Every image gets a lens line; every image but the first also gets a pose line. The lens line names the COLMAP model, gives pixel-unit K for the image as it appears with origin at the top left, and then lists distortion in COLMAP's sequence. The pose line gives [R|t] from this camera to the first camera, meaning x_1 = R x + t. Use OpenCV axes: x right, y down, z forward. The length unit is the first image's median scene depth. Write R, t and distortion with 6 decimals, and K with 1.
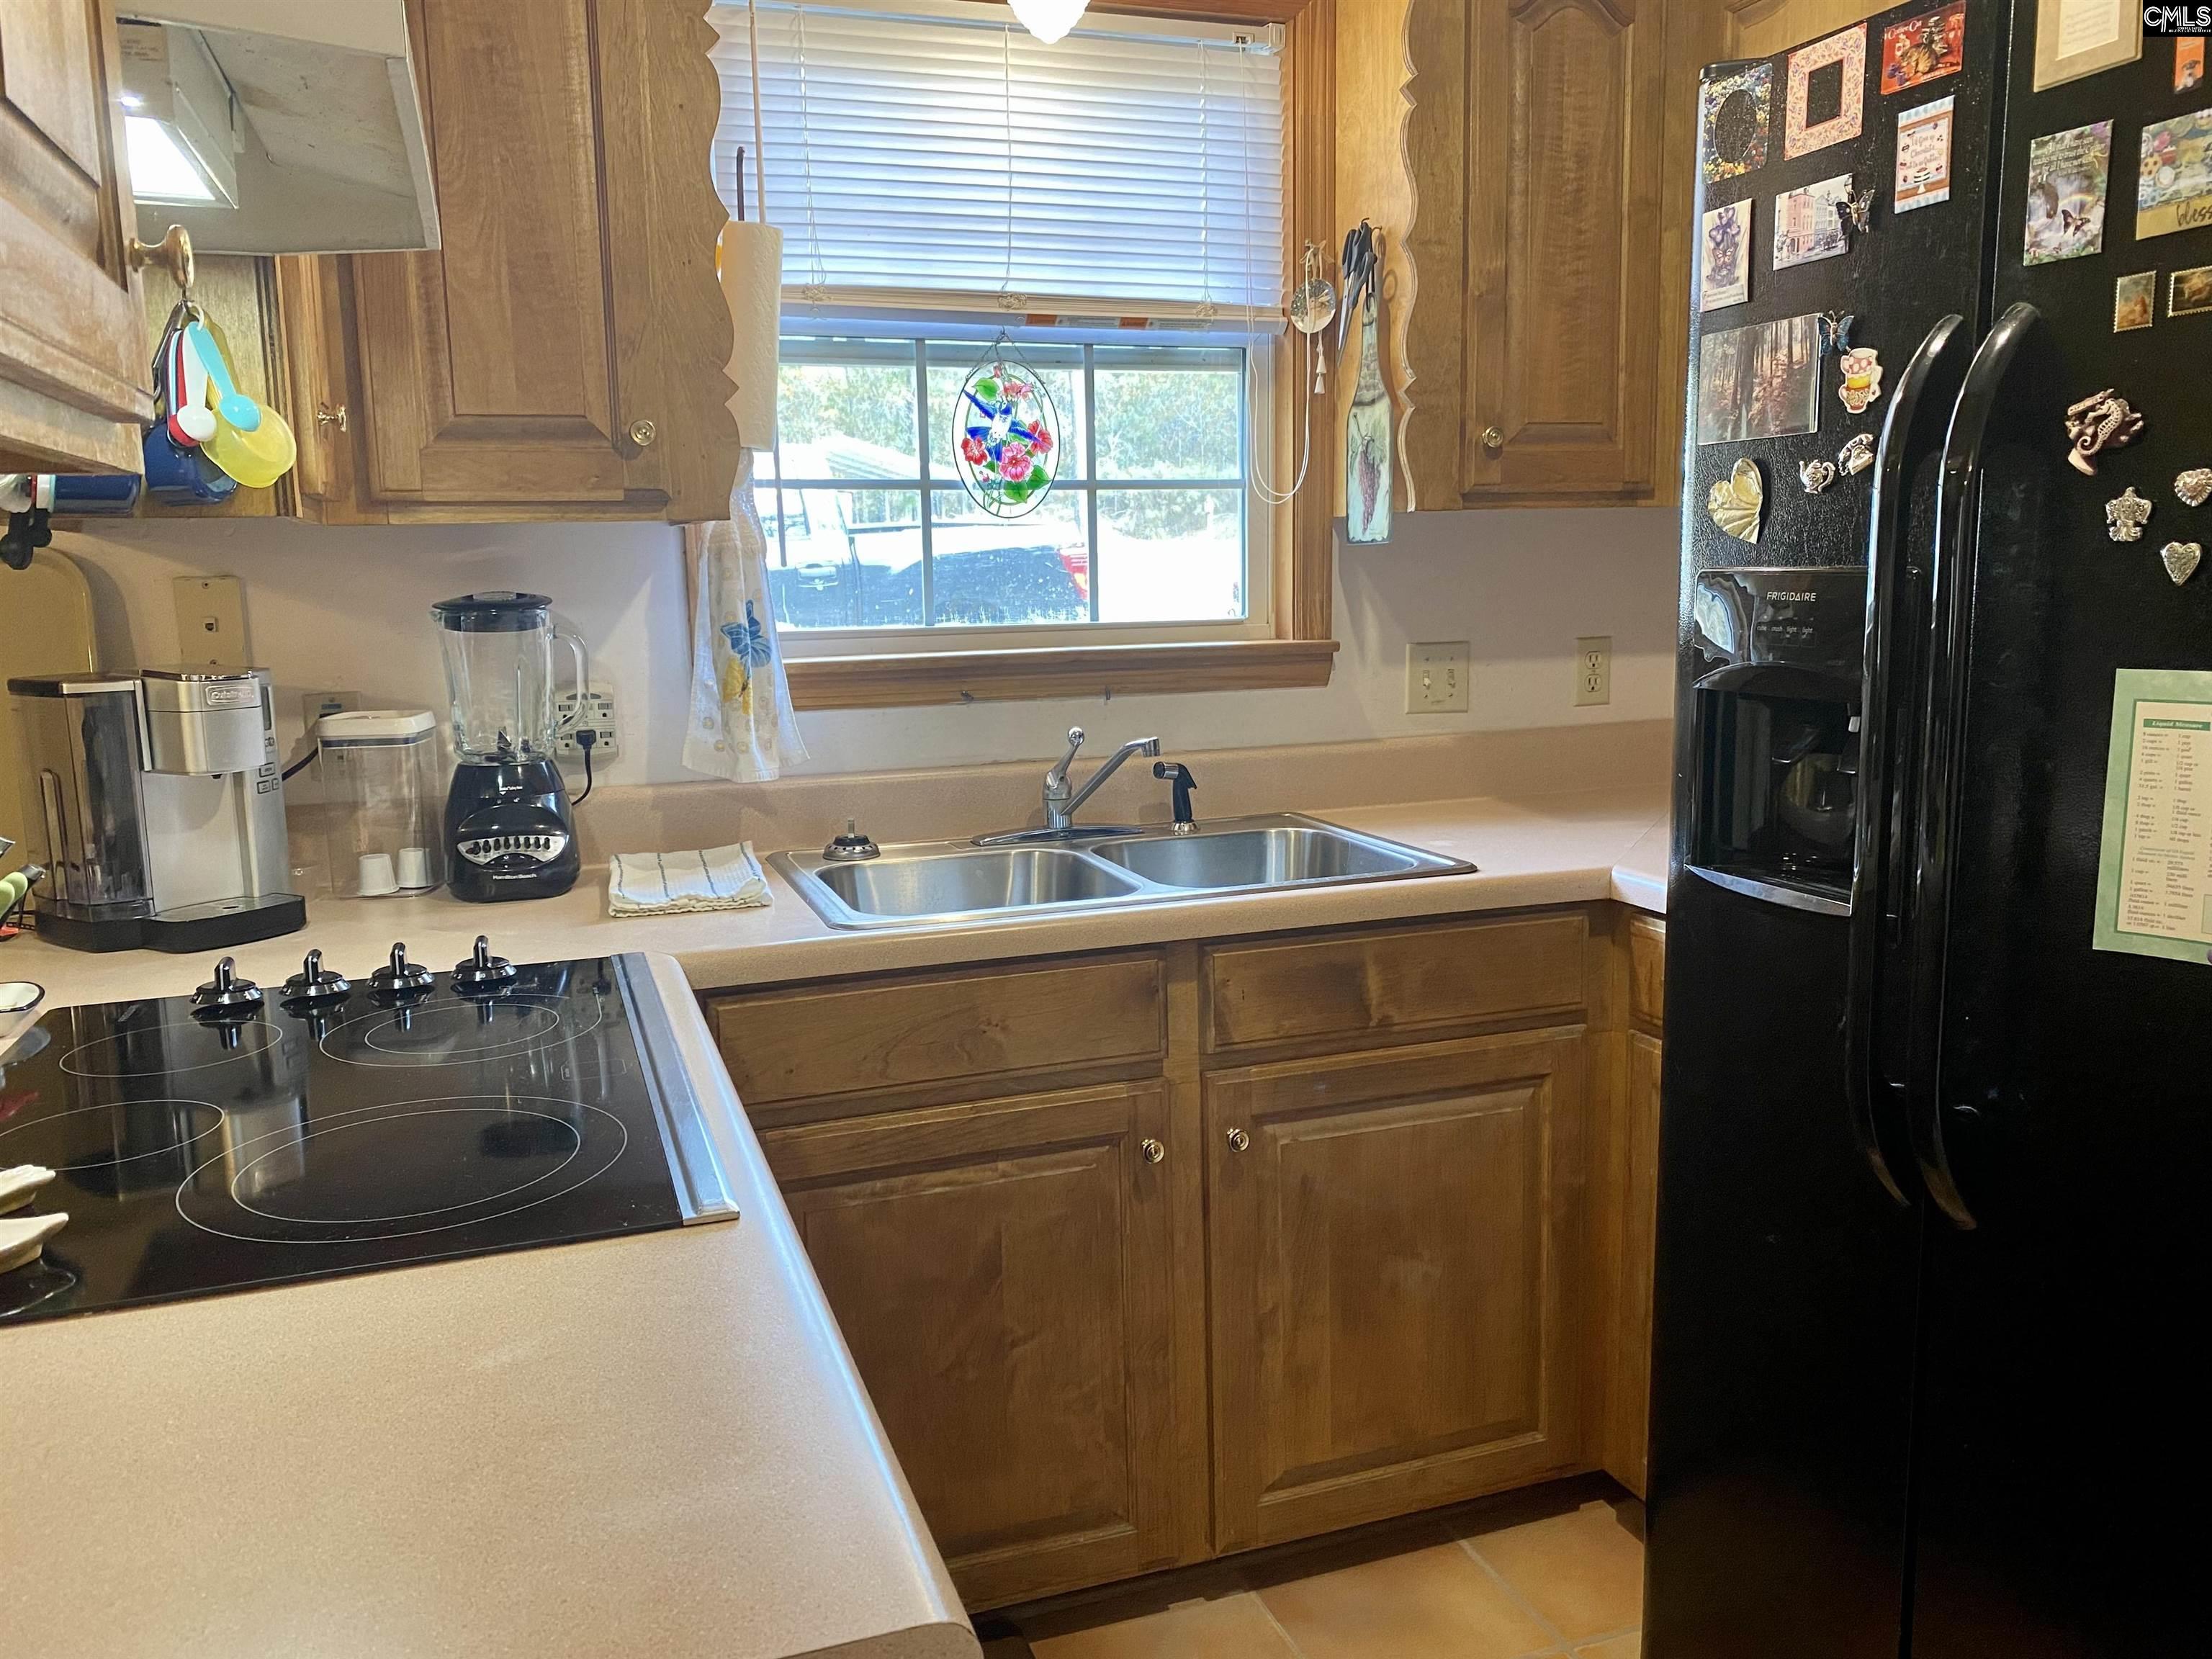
lens RADIAL K [[1706.2, 0, 1102.3], [0, 1706.2, 835.4], [0, 0, 1]] dist [0.128493, -0.231092]
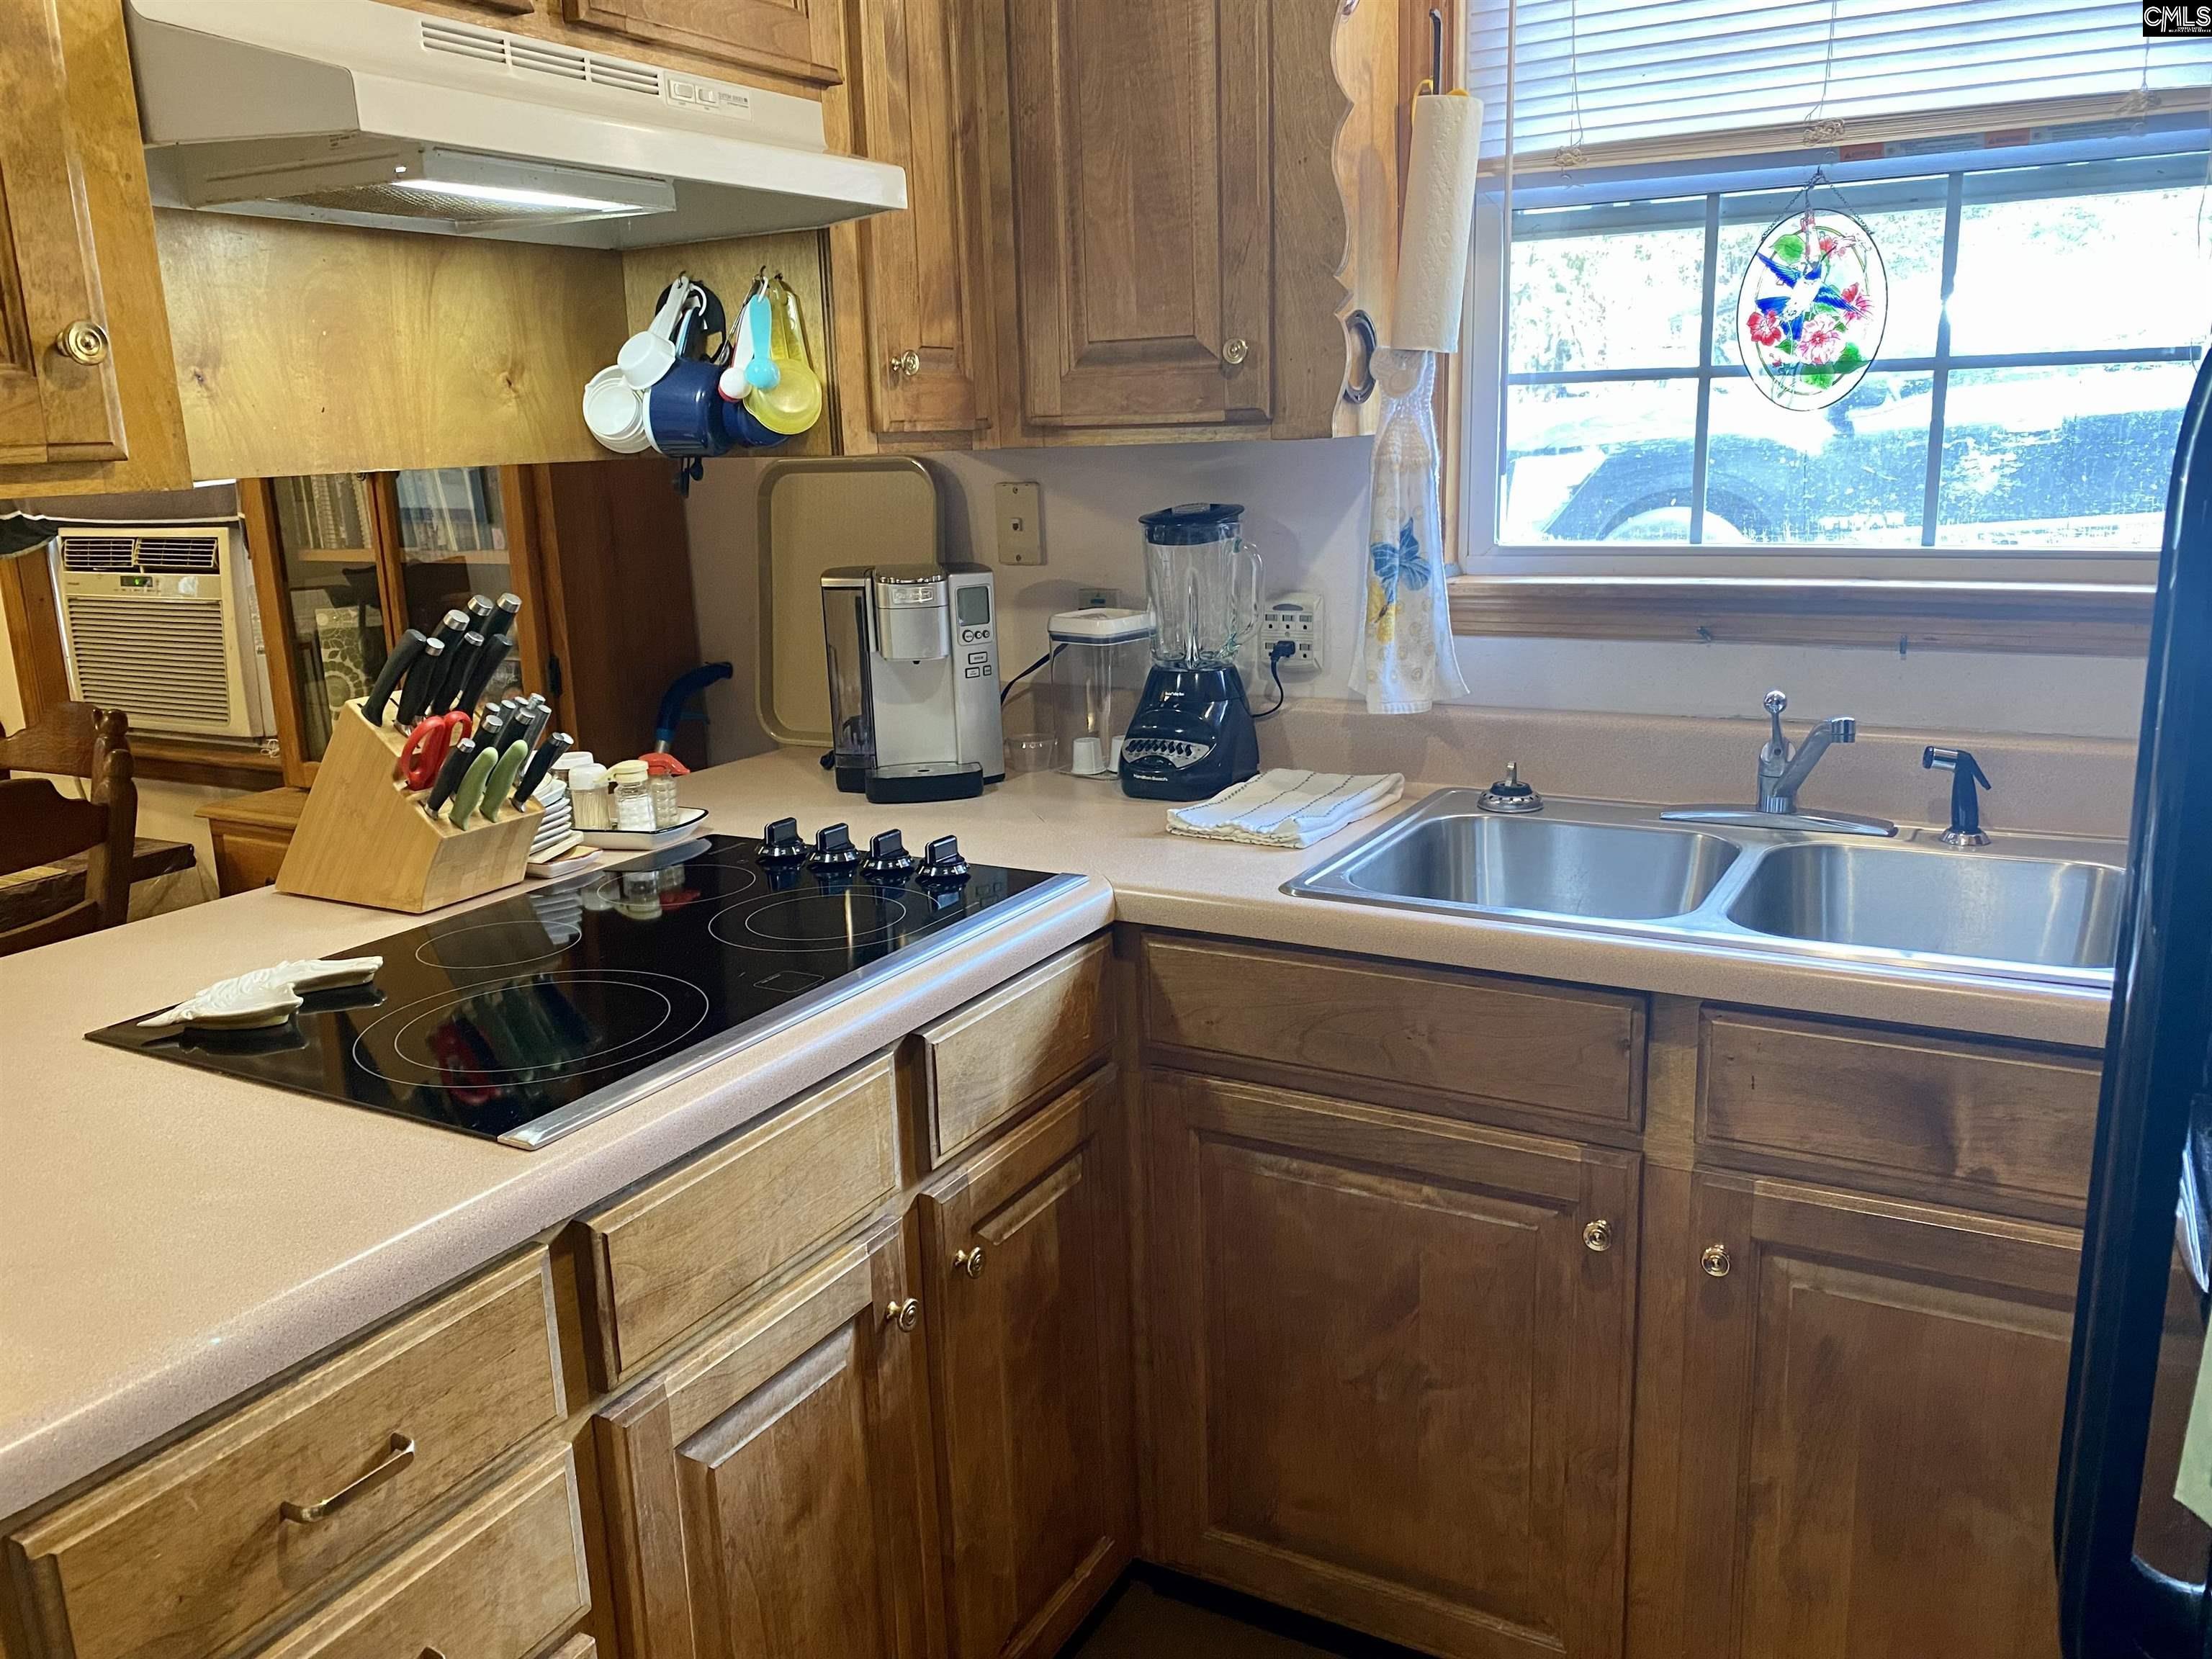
lens RADIAL K [[1682.8, 0, 1117.2], [0, 1682.8, 838.5], [0, 0, 1]] dist [0.048415, -0.051089]
pose [[0.668082, 0.178809, -0.722284, 0.387244], [-0.102304, 0.983552, 0.148861, -0.088251], [0.737021, -0.025559, 0.675386, 0.271964]]
